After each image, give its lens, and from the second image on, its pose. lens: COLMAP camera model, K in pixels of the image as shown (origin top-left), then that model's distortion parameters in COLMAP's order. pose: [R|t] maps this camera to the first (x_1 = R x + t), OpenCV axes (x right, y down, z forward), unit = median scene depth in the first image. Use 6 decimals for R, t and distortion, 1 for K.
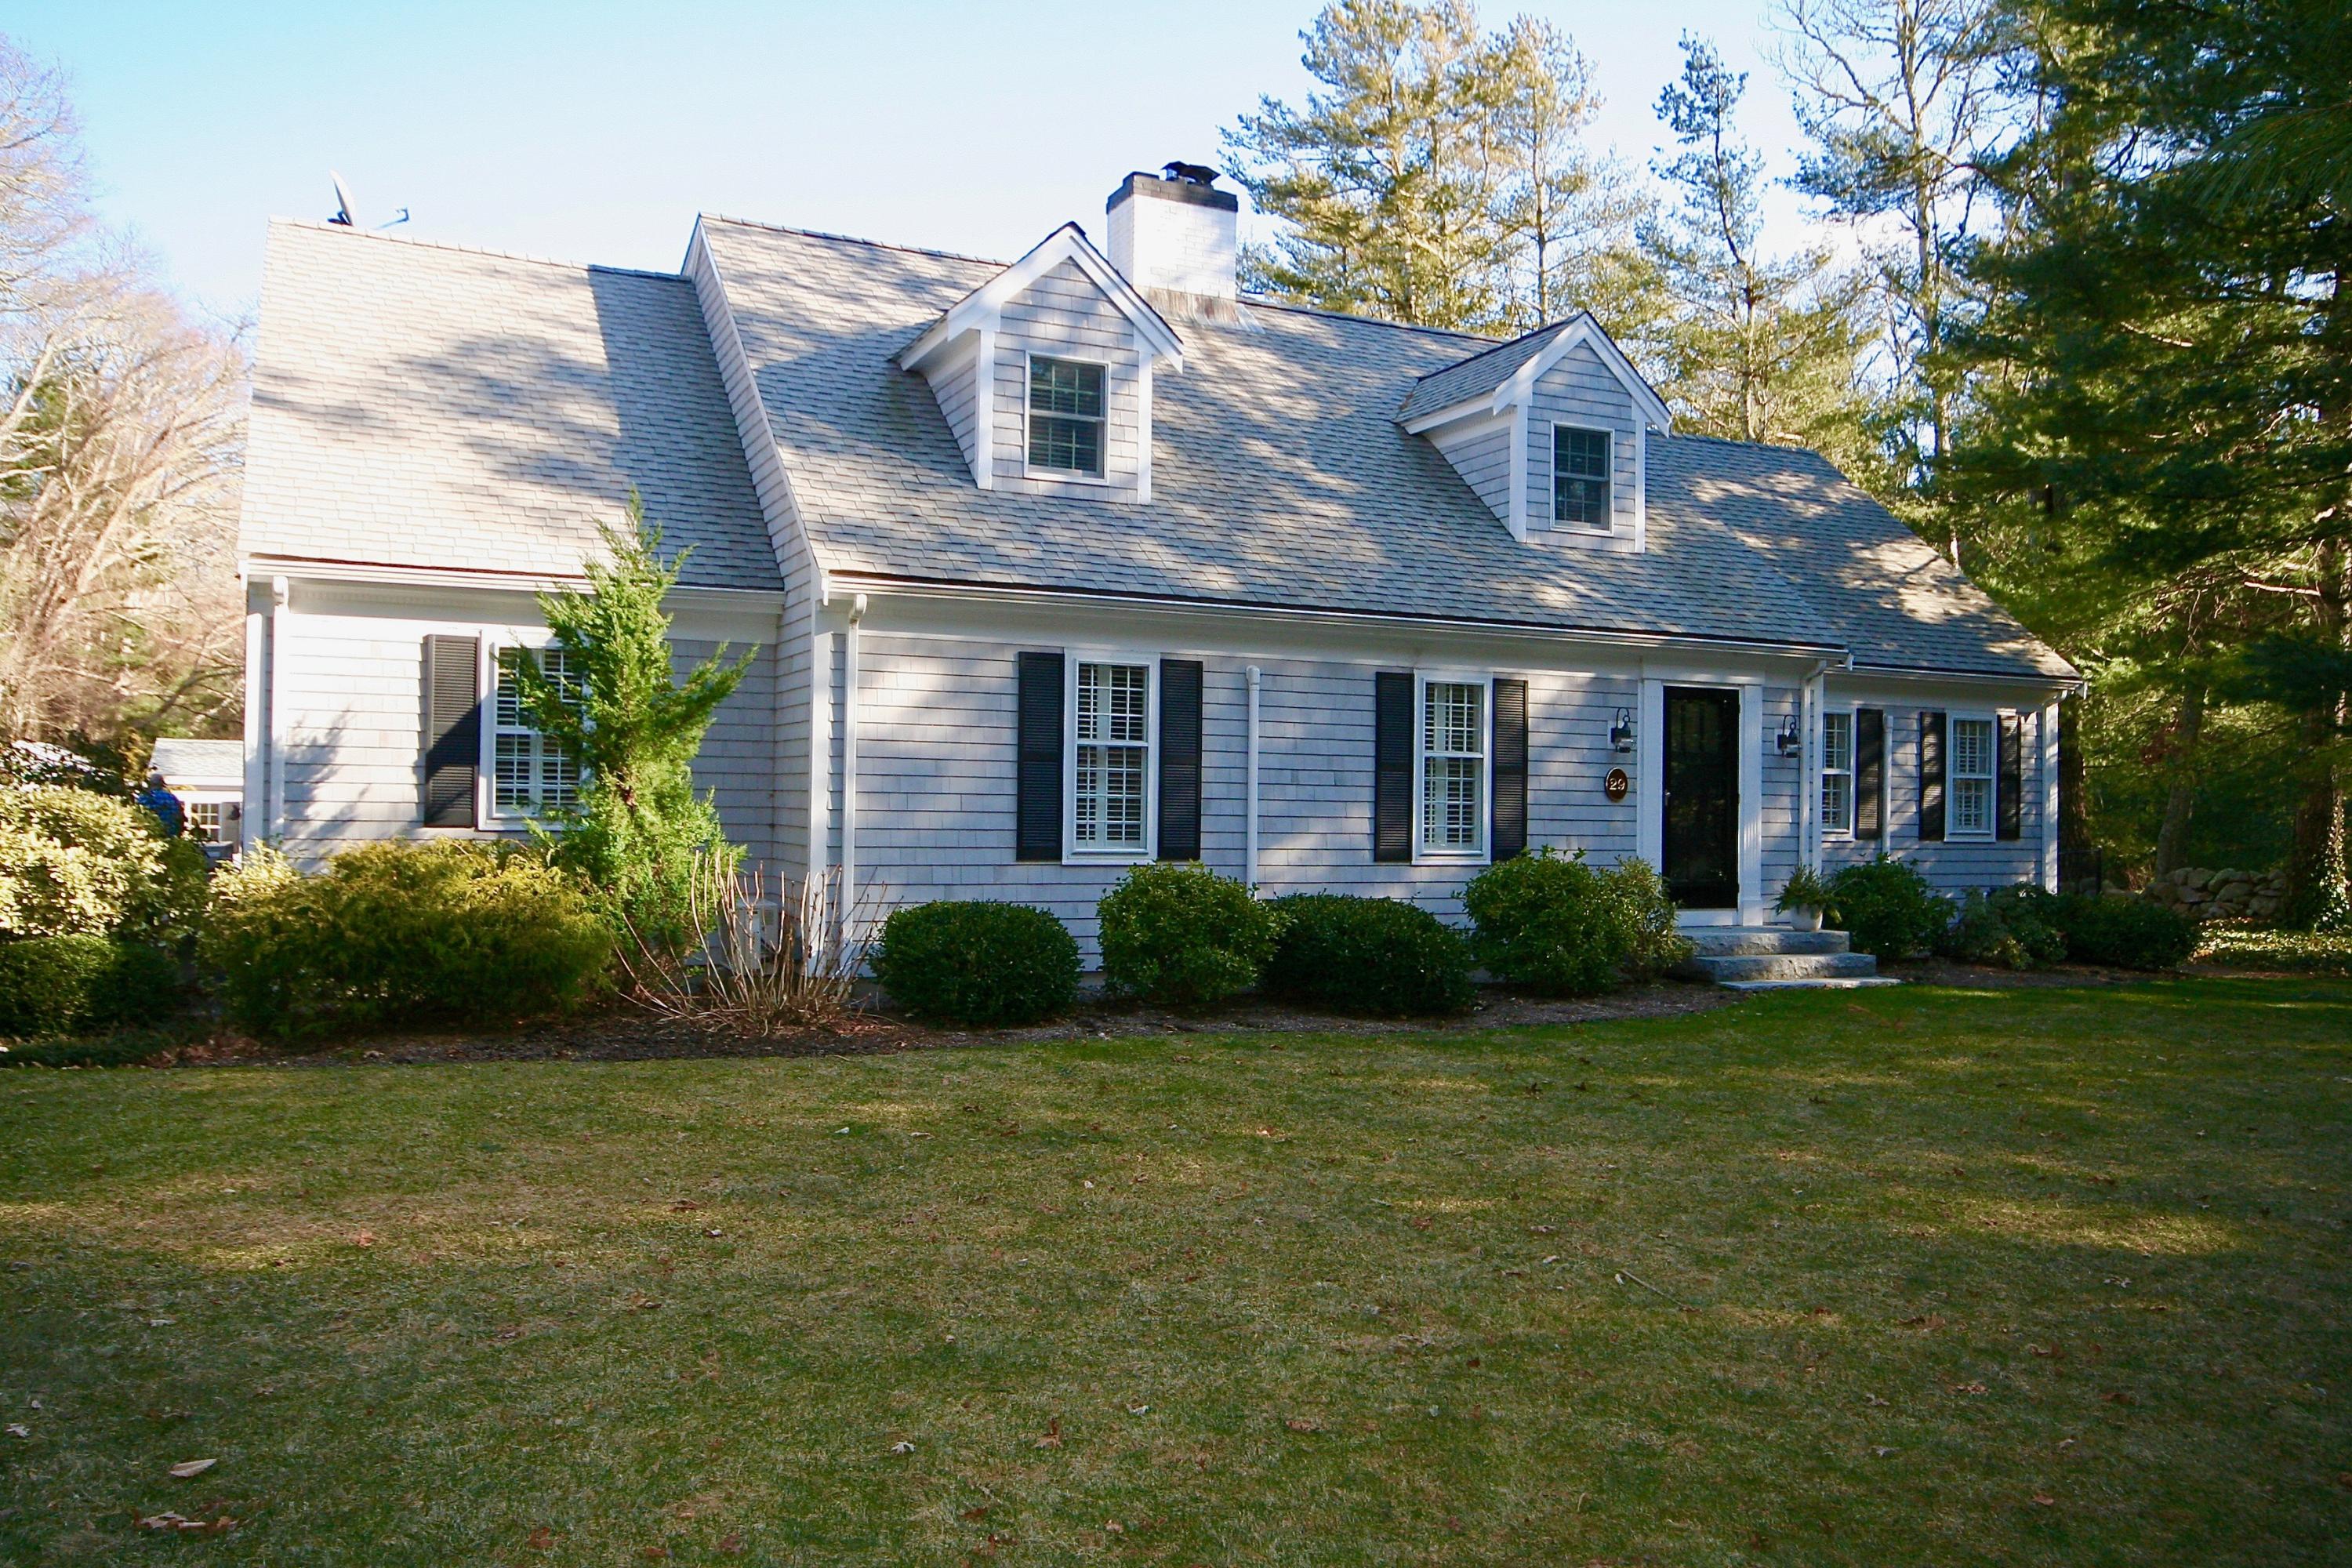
lens RADIAL K [[1694.3, 0, 1176.0], [0, 1694.3, 784.0], [0, 0, 1]] dist [0.023709, 0.001012]
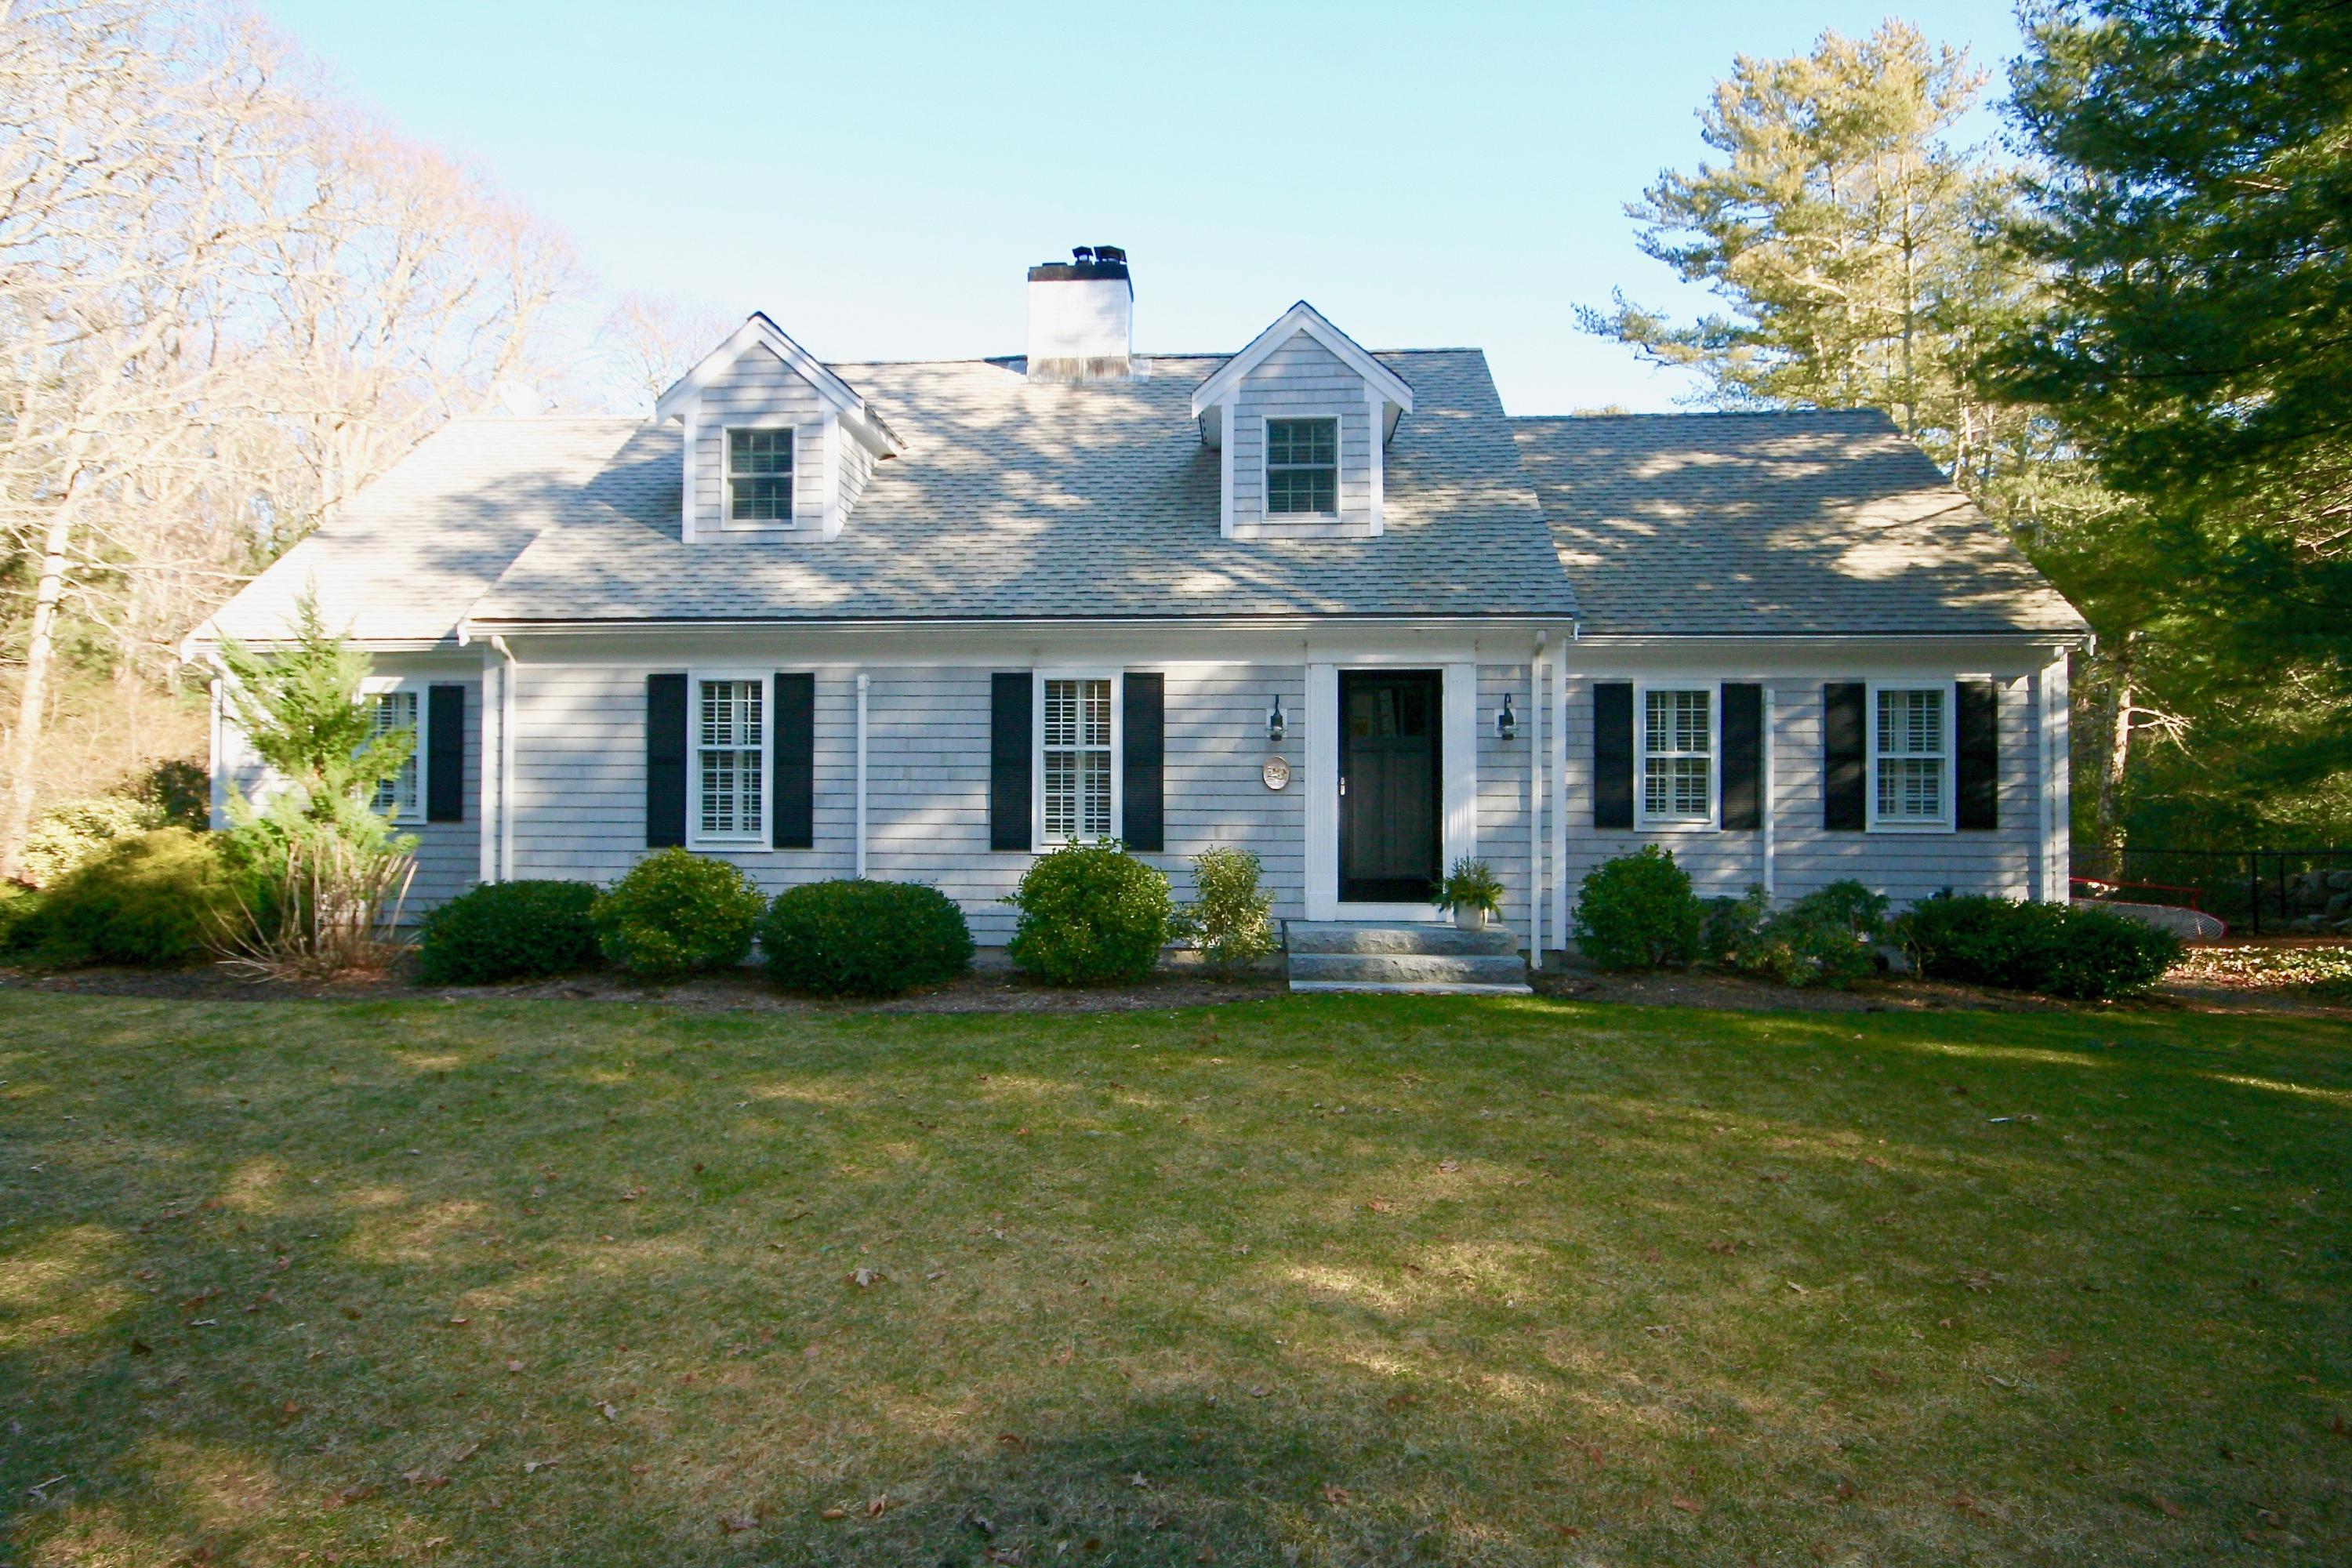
lens RADIAL K [[1254.4, 0, 1176.0], [0, 1254.4, 784.0], [0, 0, 1]] dist [0.021763, -0.000081]
pose [[0.872926, -0.020399, -0.487426, 0.605441], [0.016037, 0.999785, -0.013122, 0.016203], [0.487589, 0.003638, 0.873066, 0.363749]]
